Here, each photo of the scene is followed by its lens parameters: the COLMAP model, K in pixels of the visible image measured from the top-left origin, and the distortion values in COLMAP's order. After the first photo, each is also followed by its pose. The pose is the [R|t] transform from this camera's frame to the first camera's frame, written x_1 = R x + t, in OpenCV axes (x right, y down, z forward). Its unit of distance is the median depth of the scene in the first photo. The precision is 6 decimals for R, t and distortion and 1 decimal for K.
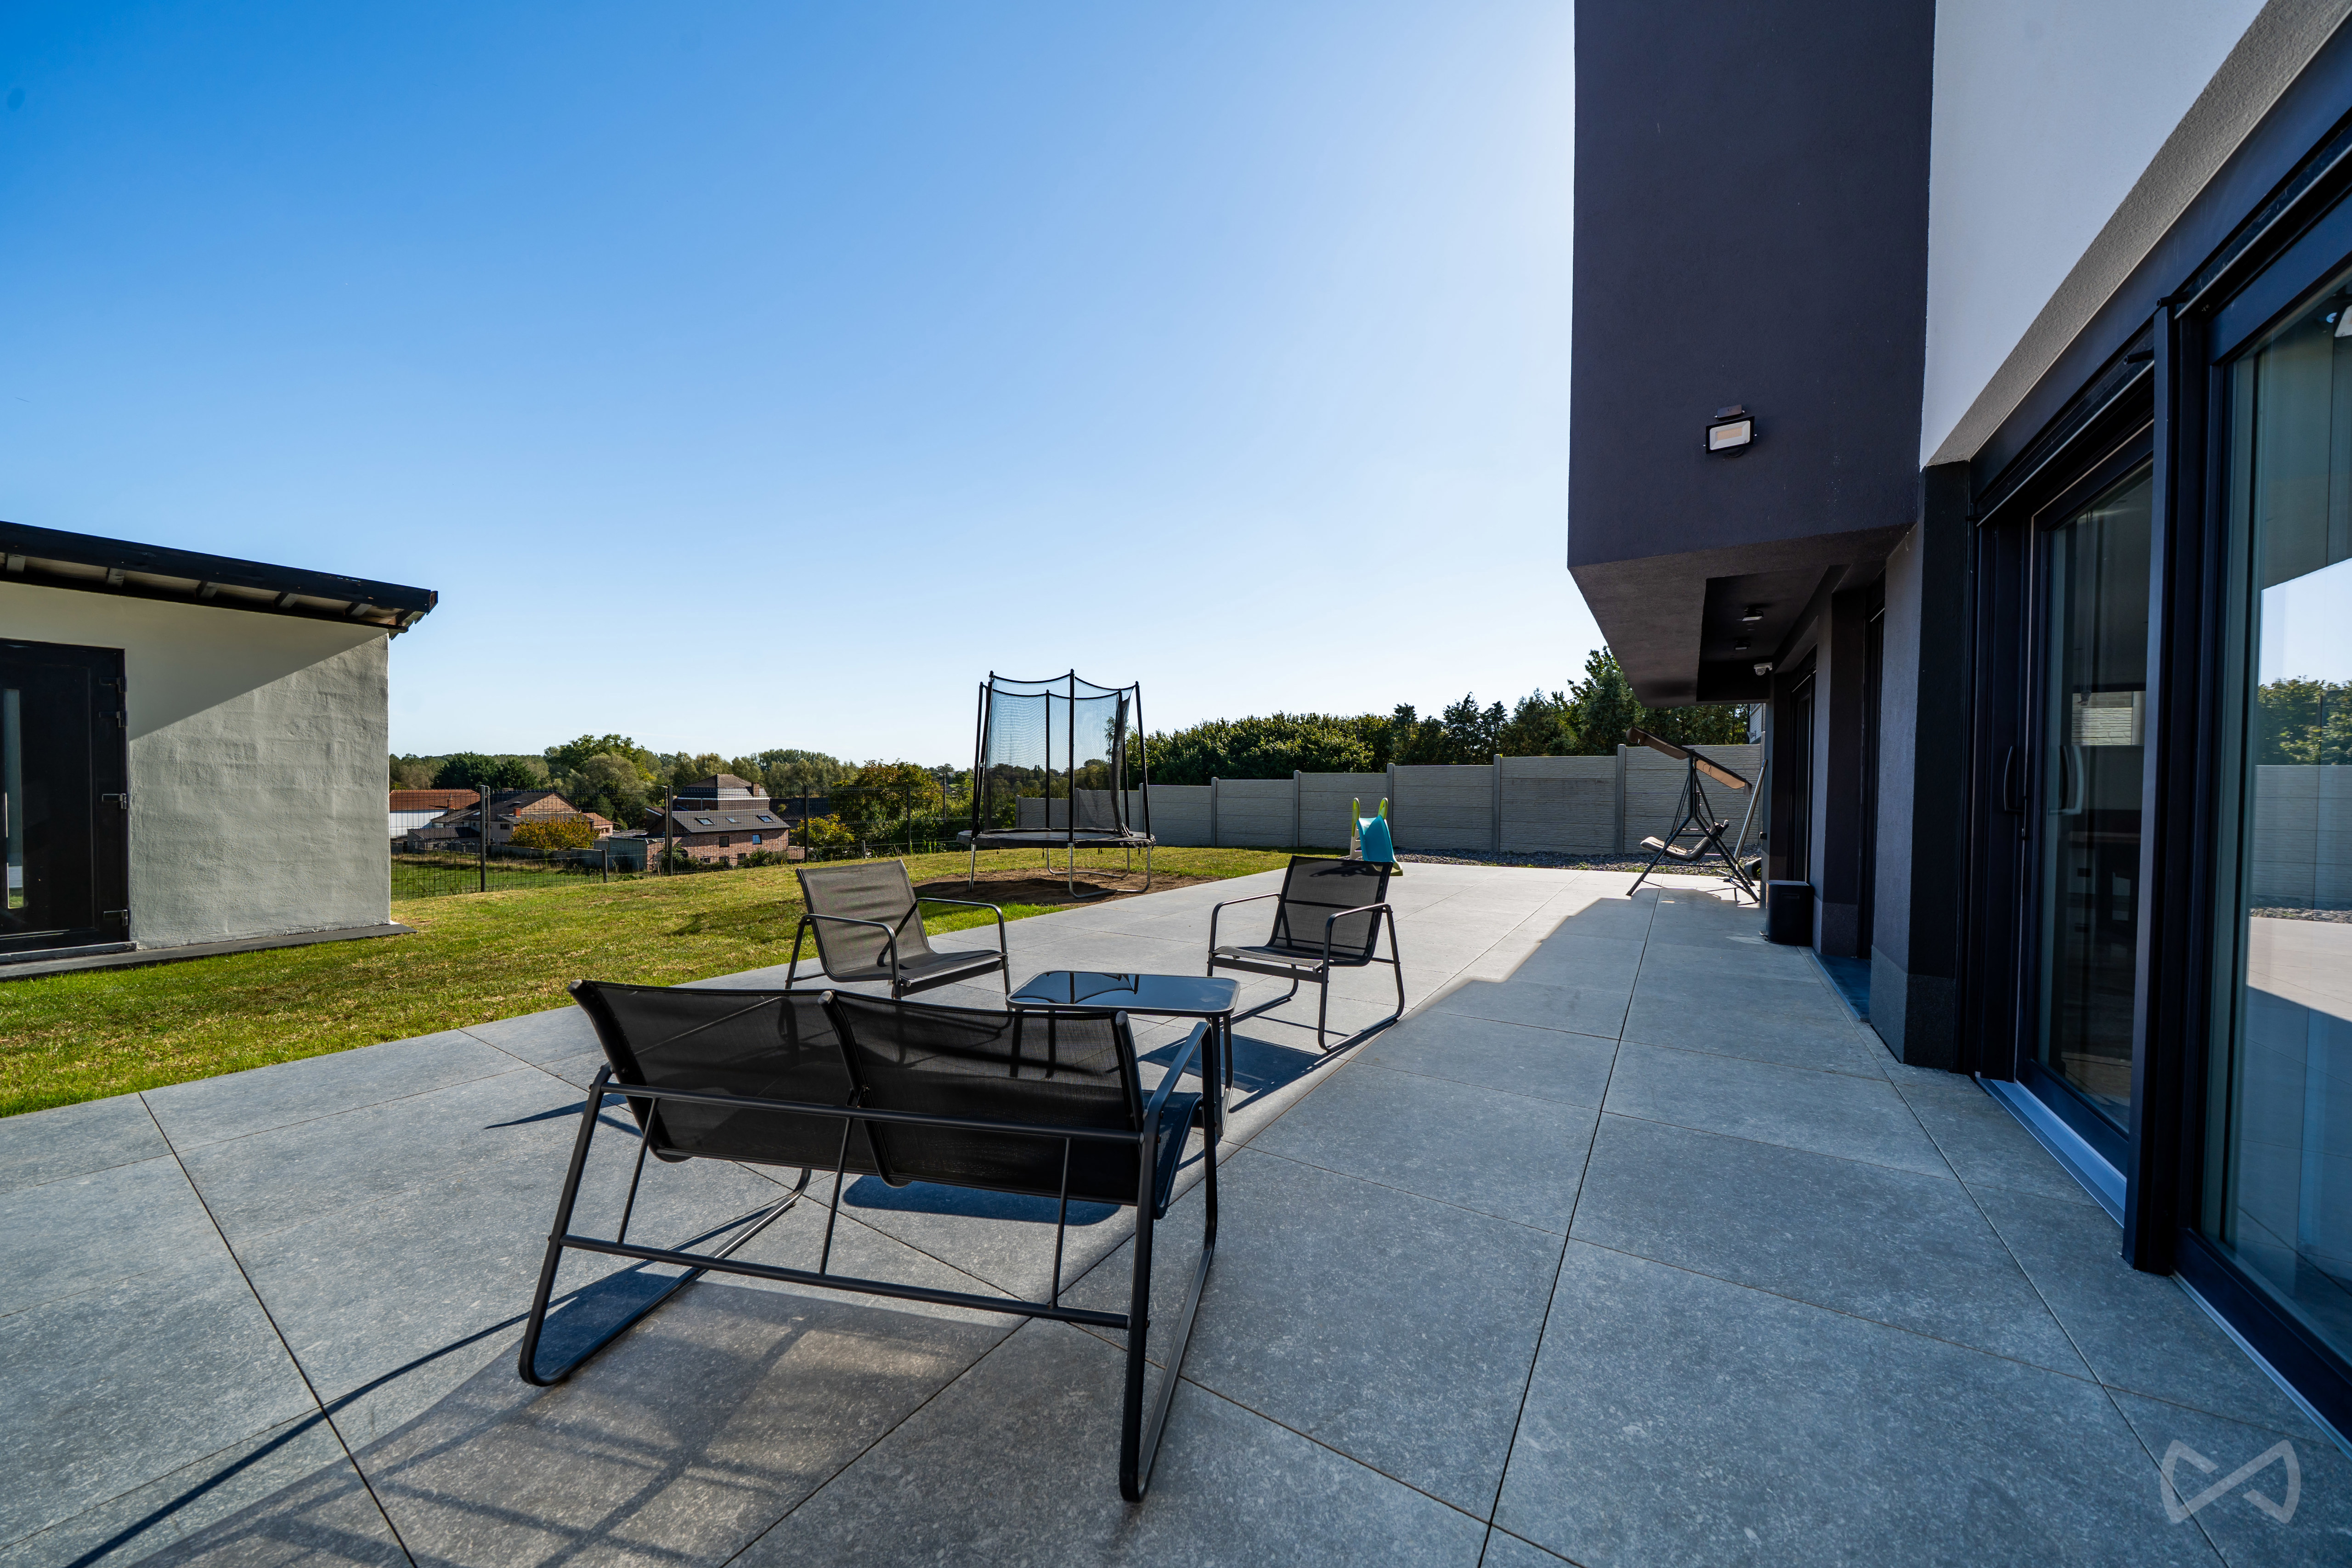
lens RADIAL K [[792.6, 0, 1182.4], [0, 792.6, 797.2], [0, 0, 1]] dist [-0.004310, -0.000142]
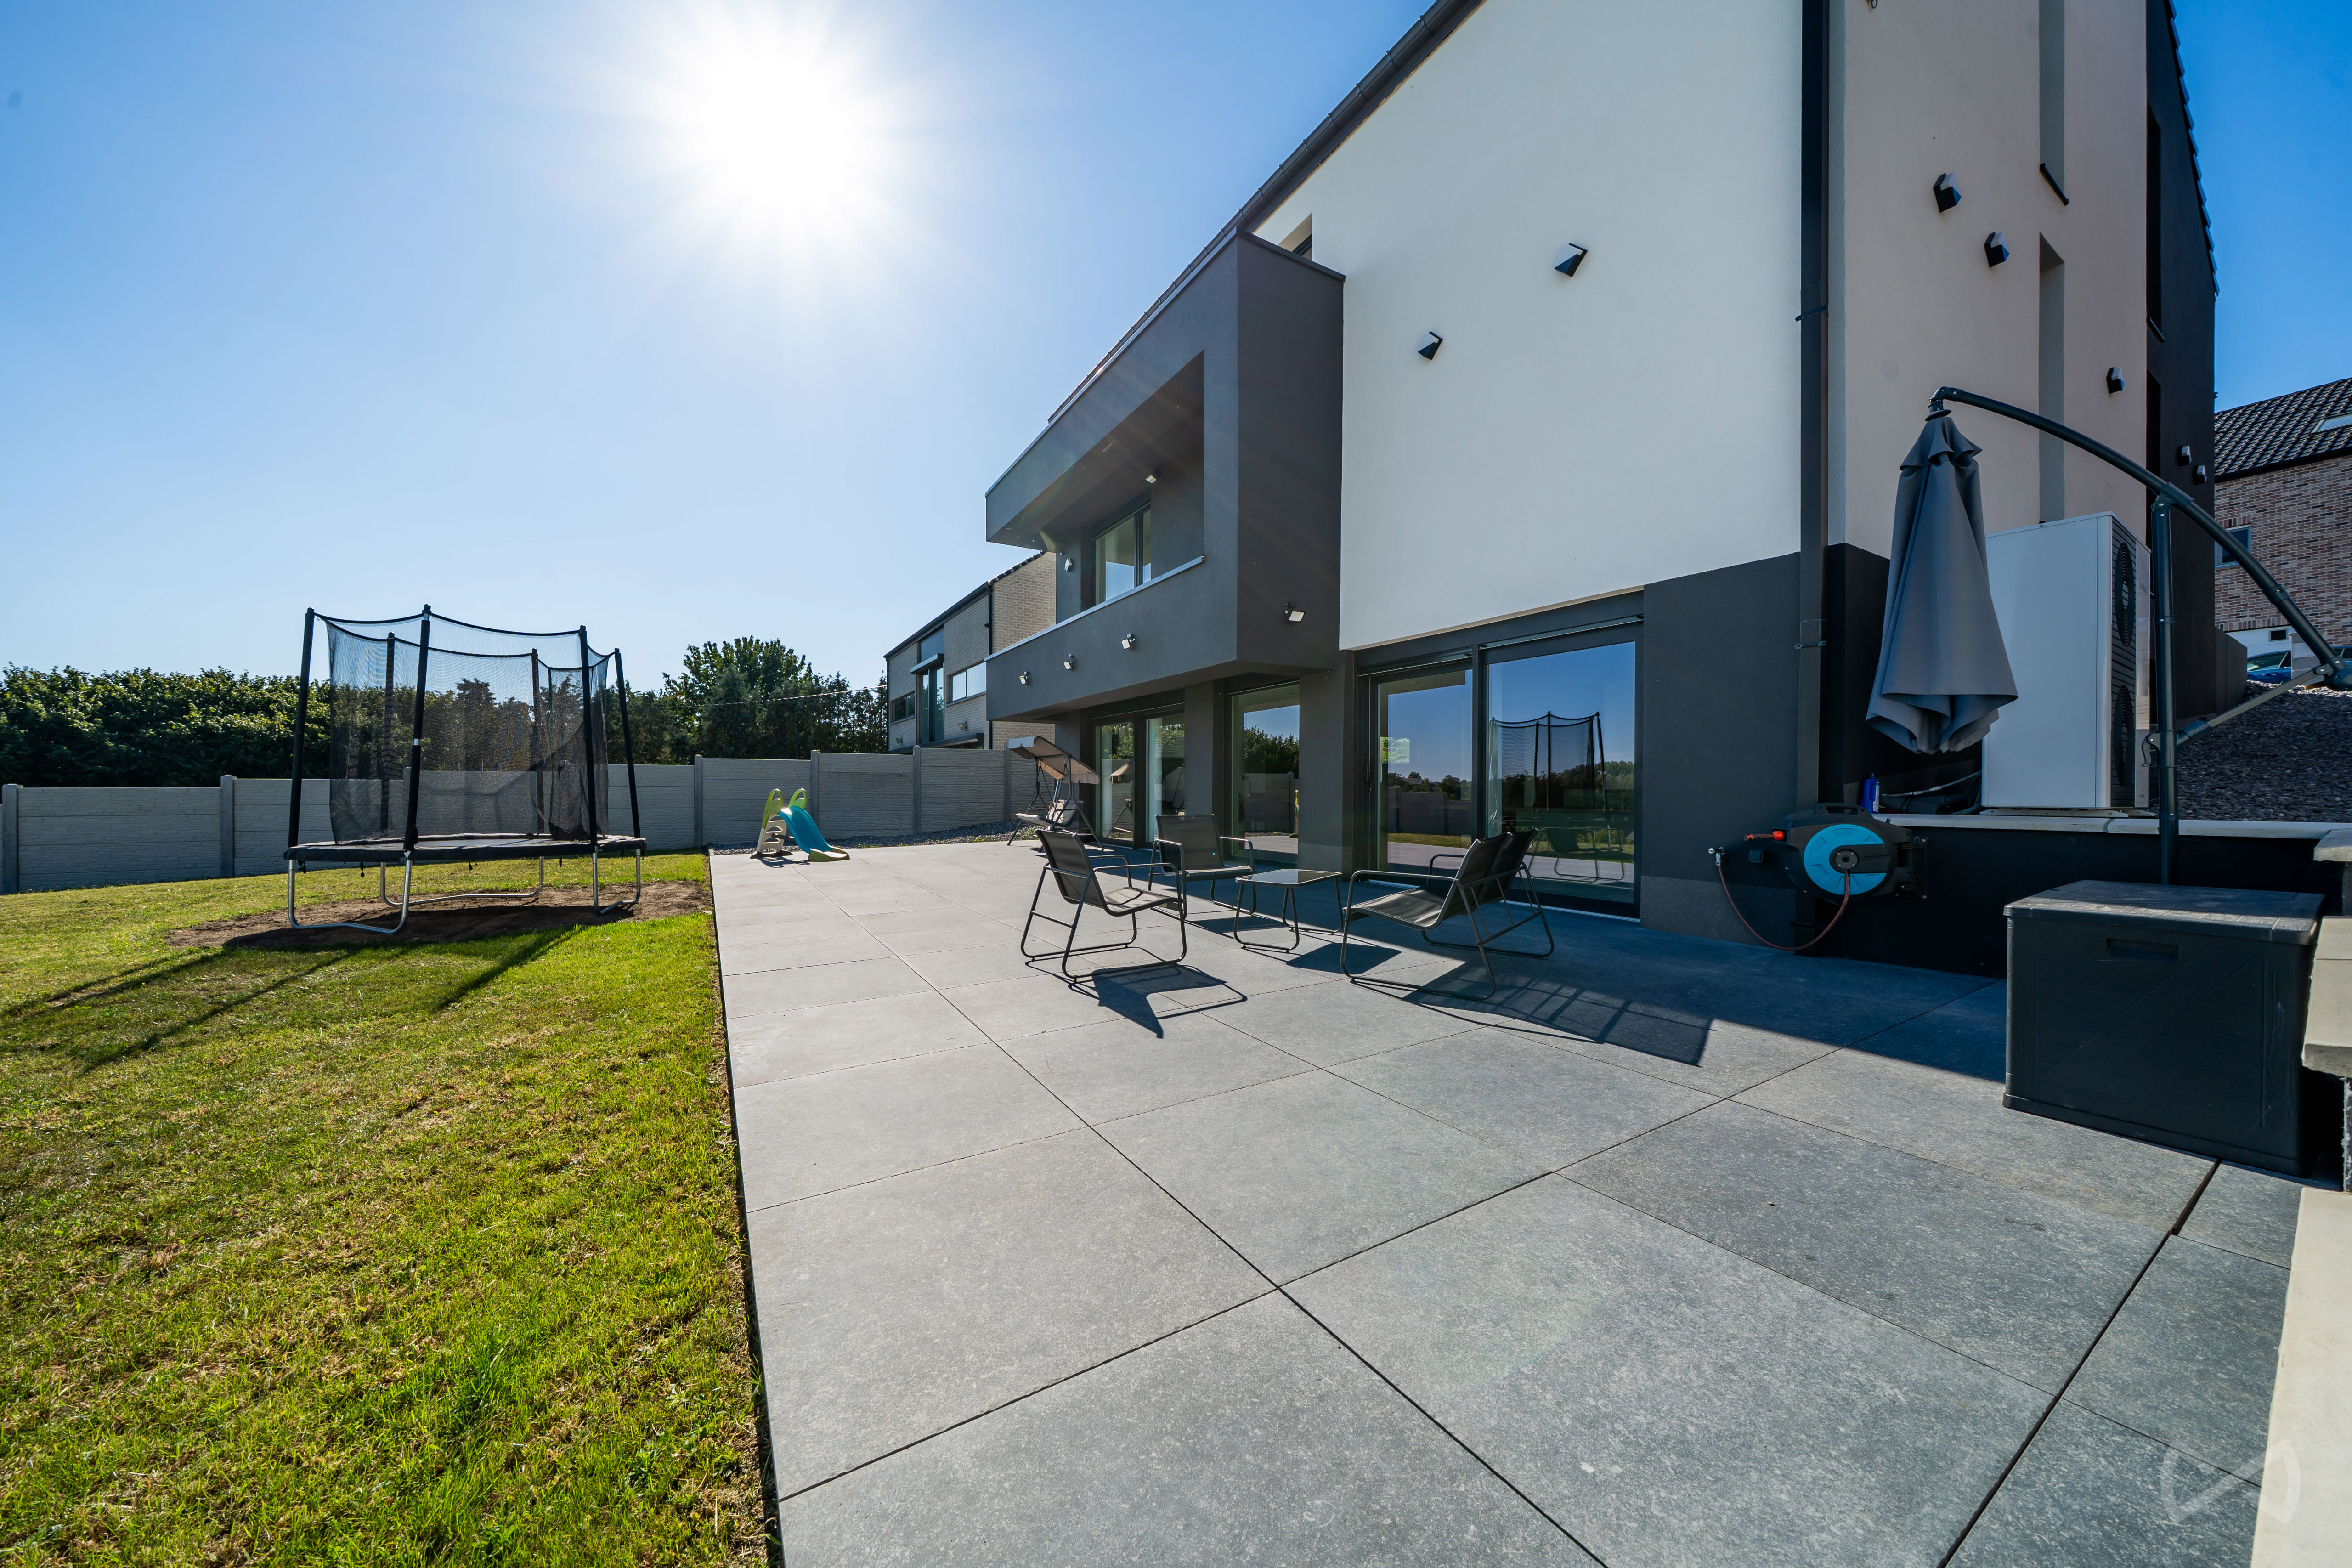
lens RADIAL K [[792.6, 0, 1175.0], [0, 792.6, 785.6], [0, 0, 1]] dist [-0.004310, -0.000142]
pose [[0.442459, -0.004857, 0.896776, -0.330783], [0.016320, 0.999863, -0.002636, 0.005193], [-0.896640, 0.015802, 0.442478, 0.071959]]
